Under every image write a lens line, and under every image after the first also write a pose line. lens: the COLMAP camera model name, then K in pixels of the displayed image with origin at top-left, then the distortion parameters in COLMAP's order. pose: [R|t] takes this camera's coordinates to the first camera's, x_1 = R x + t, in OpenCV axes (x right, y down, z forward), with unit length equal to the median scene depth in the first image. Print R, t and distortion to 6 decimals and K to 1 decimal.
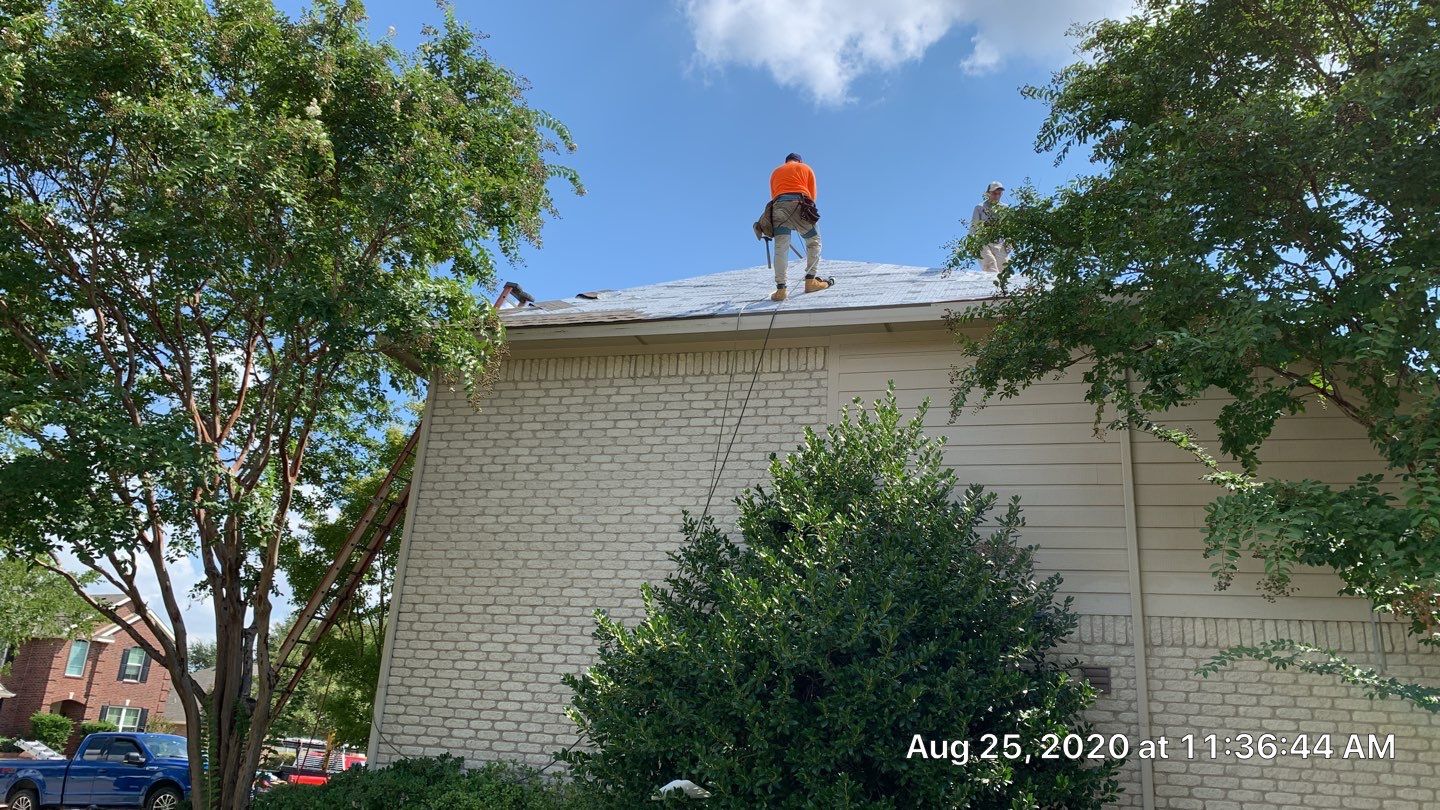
lens RADIAL K [[1103.2, 0, 732.2], [0, 1103.2, 400.3], [0, 0, 1]] dist [0.041520, -0.028386]
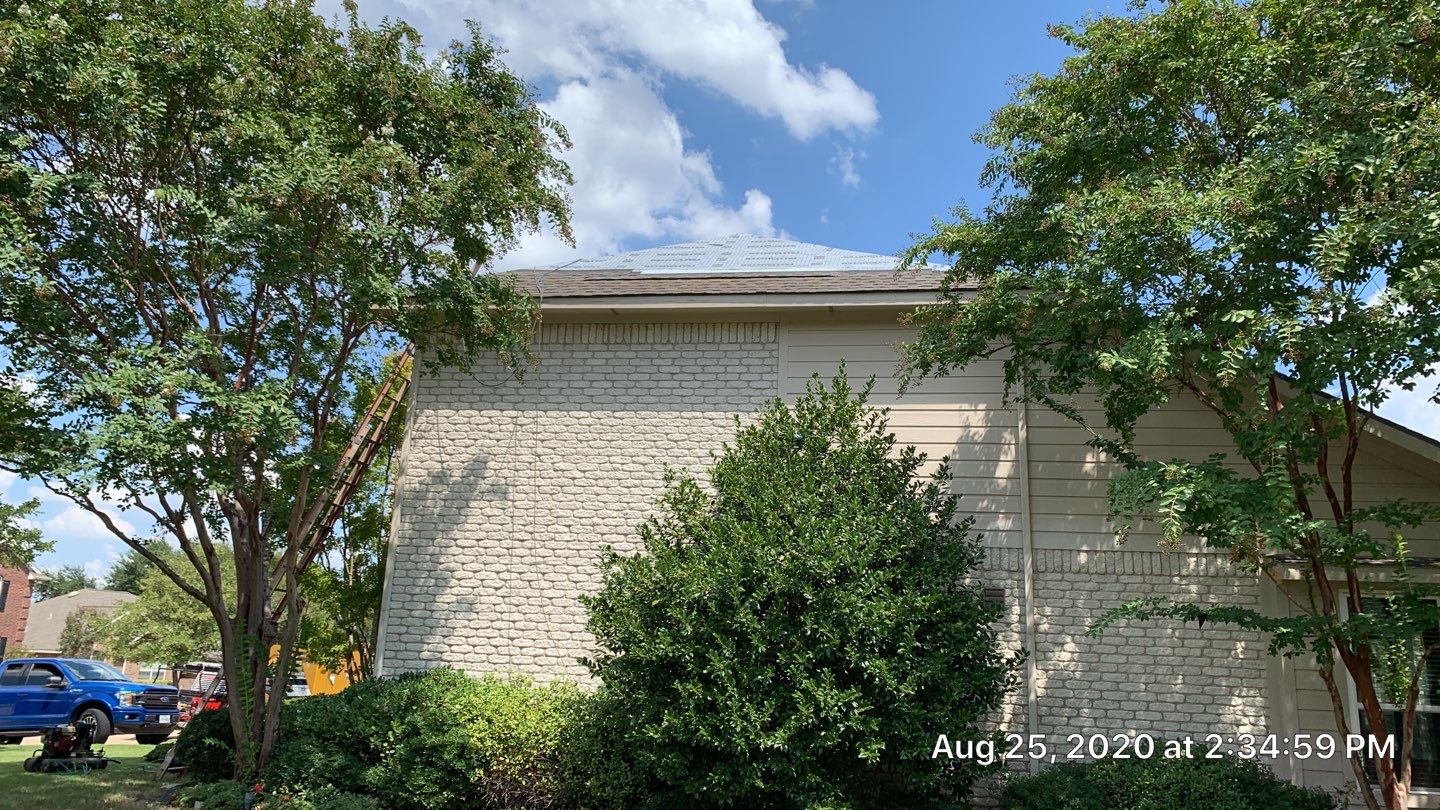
lens RADIAL K [[1094.6, 0, 723.1], [0, 1094.6, 408.6], [0, 0, 1]] dist [0.097653, -0.165882]
pose [[0.992228, 0.013602, 0.123687, -0.125318], [-0.022483, 0.997245, 0.070691, -0.041627], [-0.122384, -0.072923, 0.989800, -0.171727]]
